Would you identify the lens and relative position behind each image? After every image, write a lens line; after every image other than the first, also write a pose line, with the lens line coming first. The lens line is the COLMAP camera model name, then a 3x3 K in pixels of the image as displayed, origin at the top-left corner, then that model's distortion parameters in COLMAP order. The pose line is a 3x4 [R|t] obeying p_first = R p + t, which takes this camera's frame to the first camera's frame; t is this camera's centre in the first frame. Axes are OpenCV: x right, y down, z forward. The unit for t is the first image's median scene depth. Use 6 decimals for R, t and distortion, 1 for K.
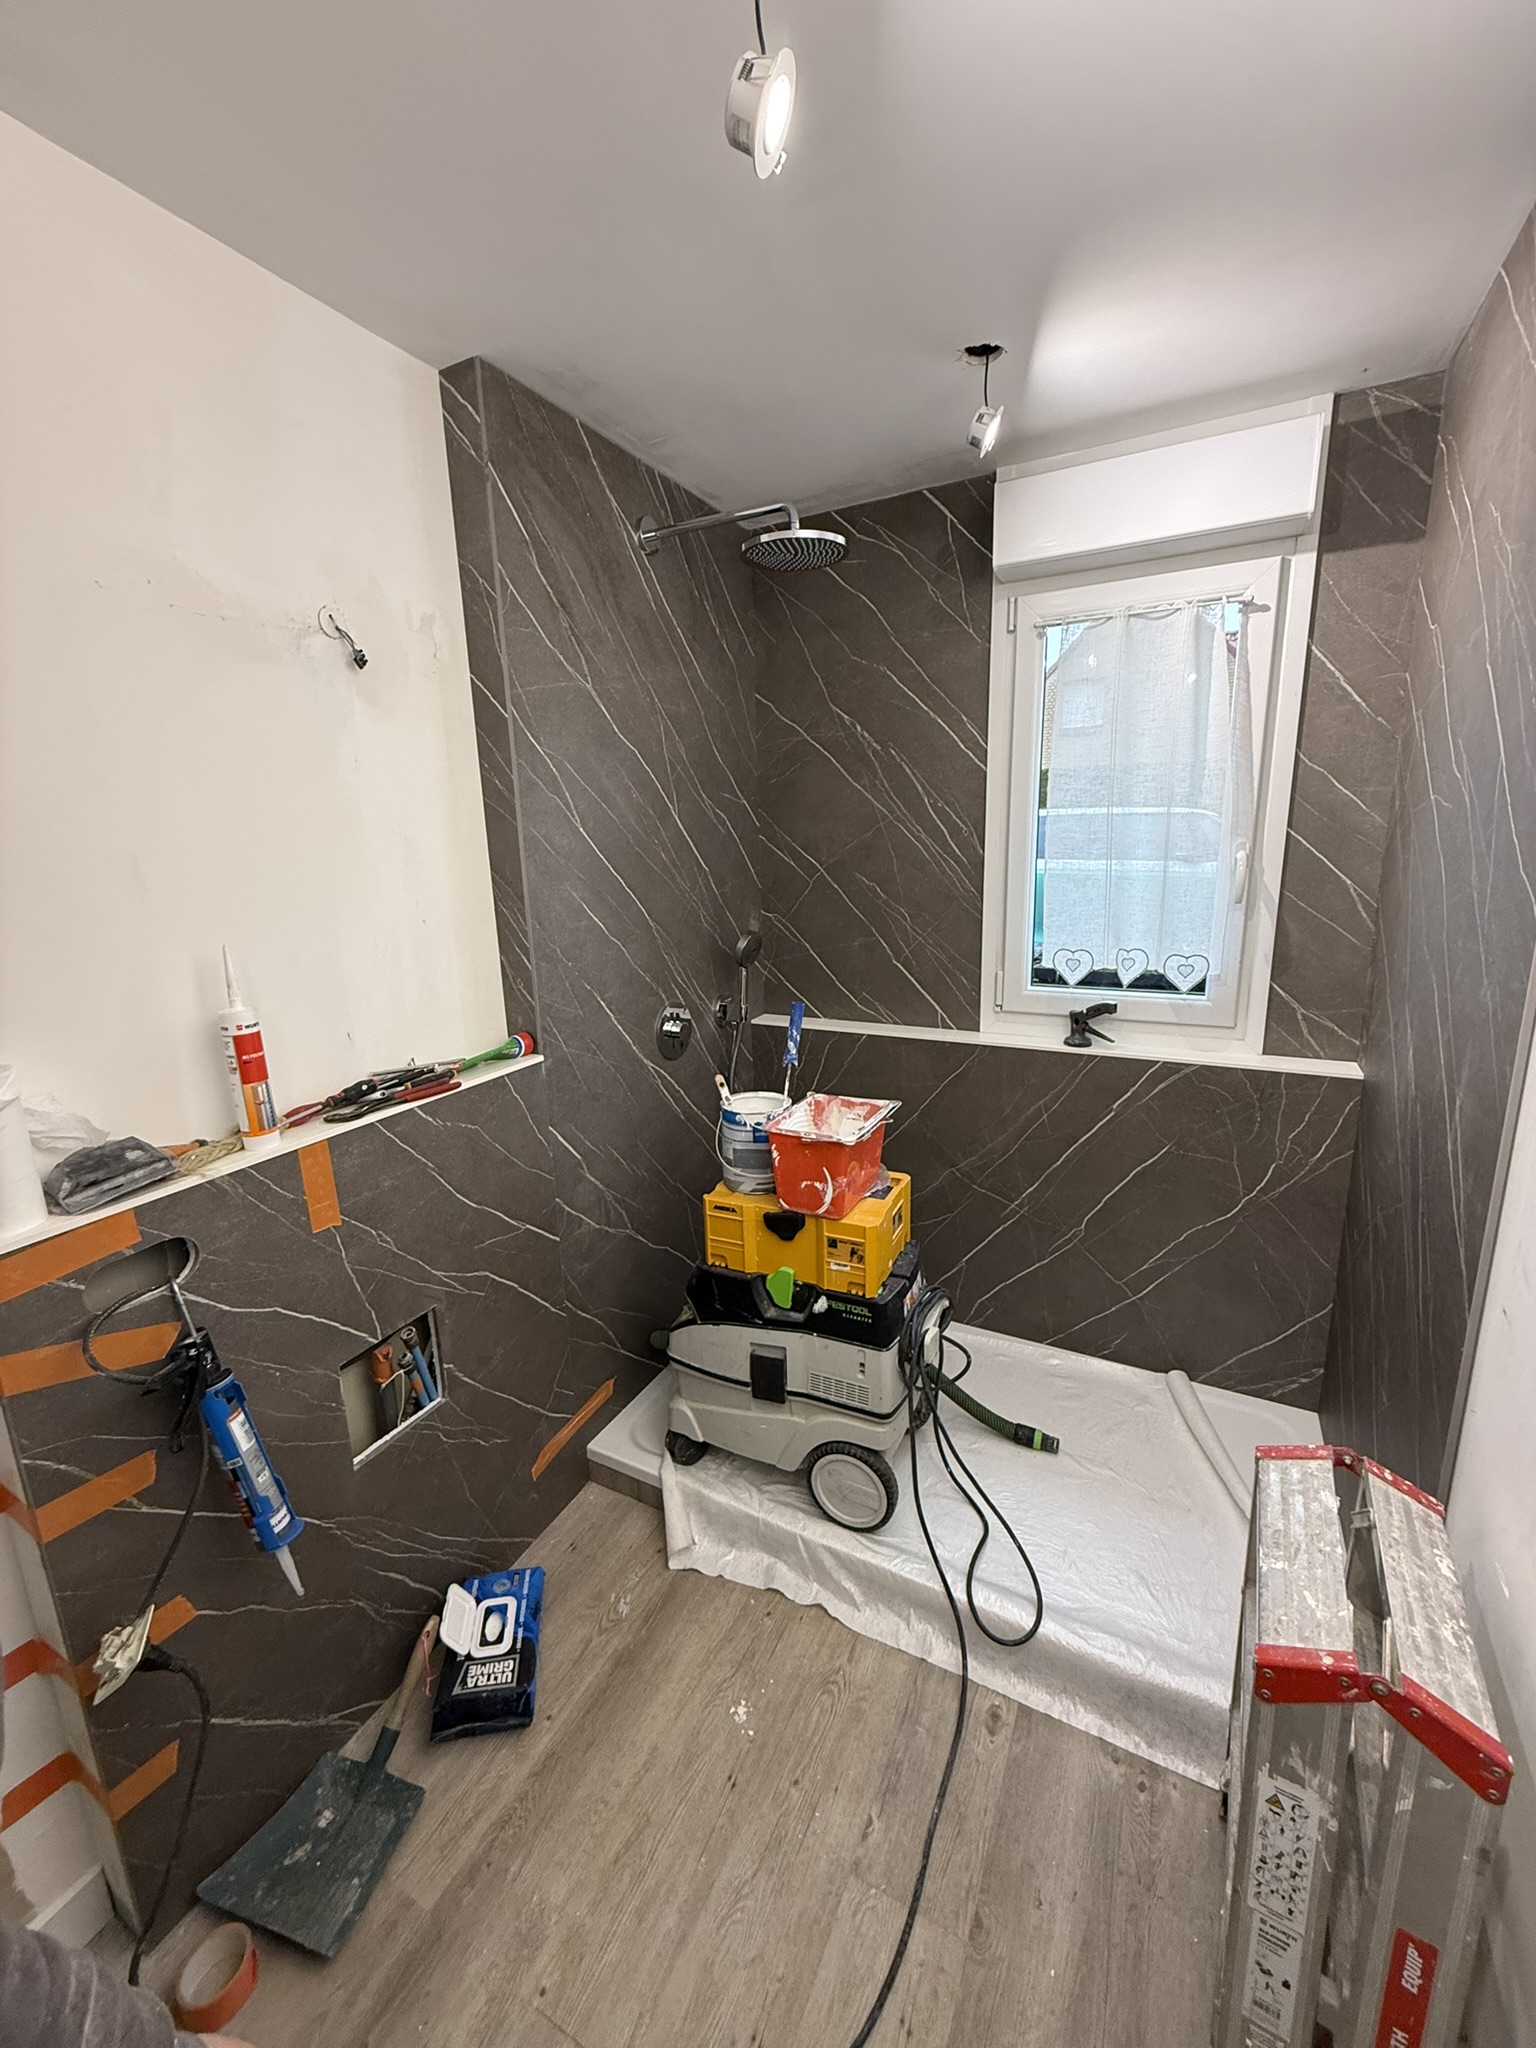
lens RADIAL K [[818.1, 0, 764.7], [0, 818.1, 1017.7], [0, 0, 1]] dist [0.000525, -0.000425]
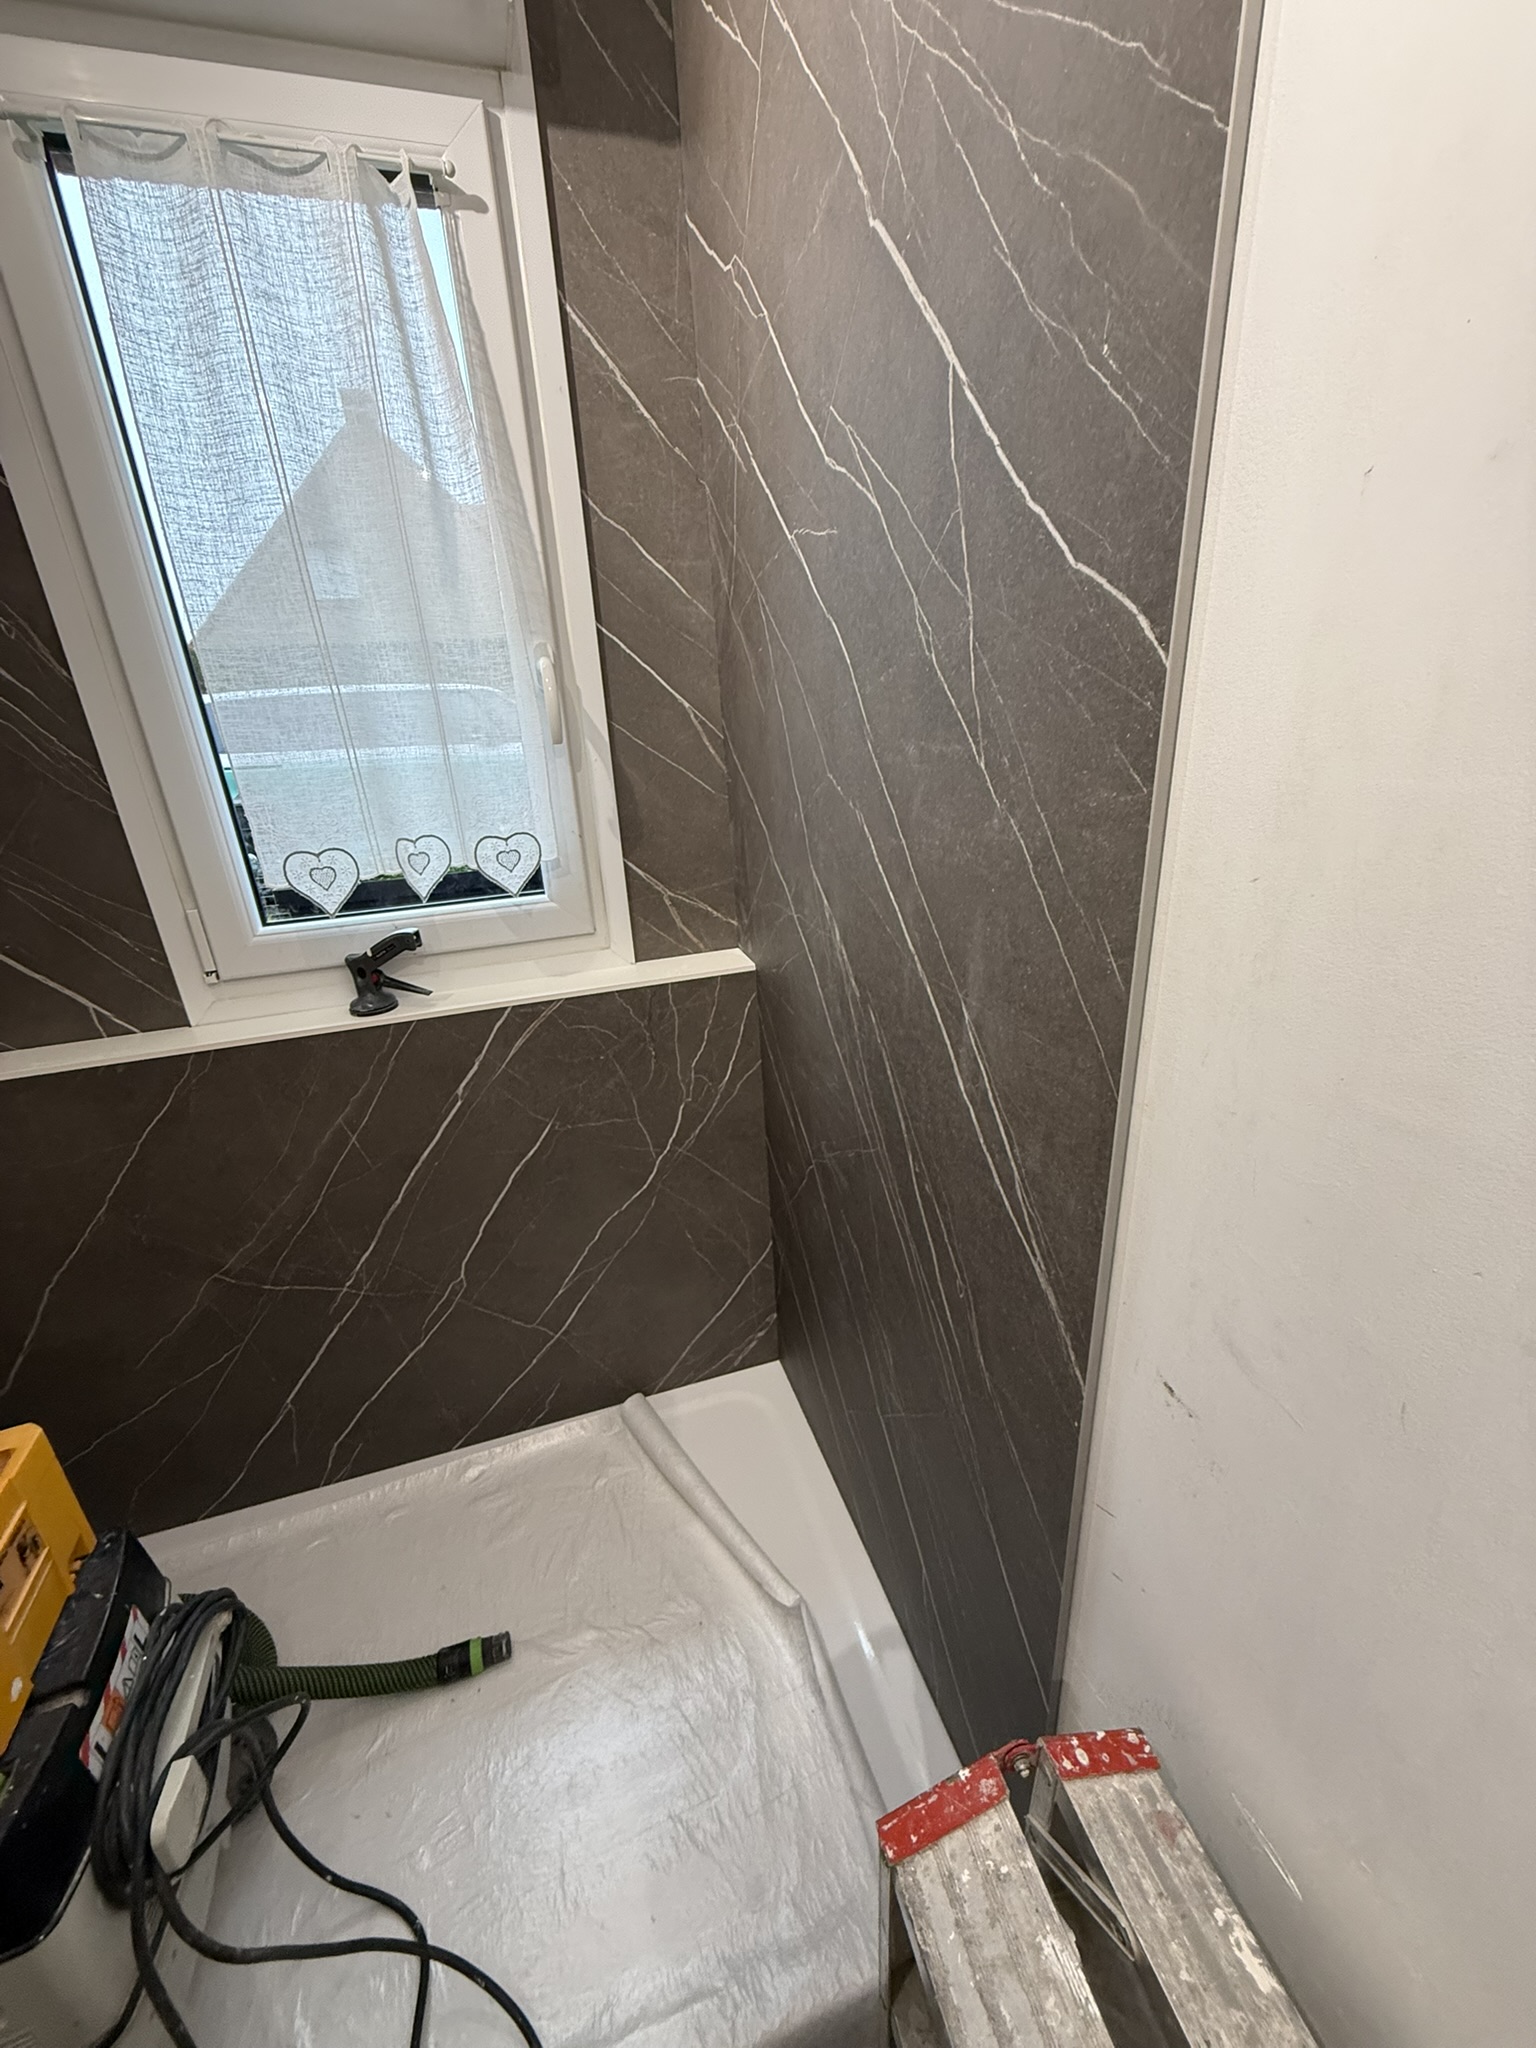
lens RADIAL K [[818.1, 0, 765.8], [0, 818.1, 1025.2], [0, 0, 1]] dist [0.000525, -0.000425]
pose [[0.709882, -0.268073, 0.651310, 0.208836], [0.184869, 0.963230, 0.194962, -0.021054], [-0.679626, -0.017993, 0.733339, 0.398455]]
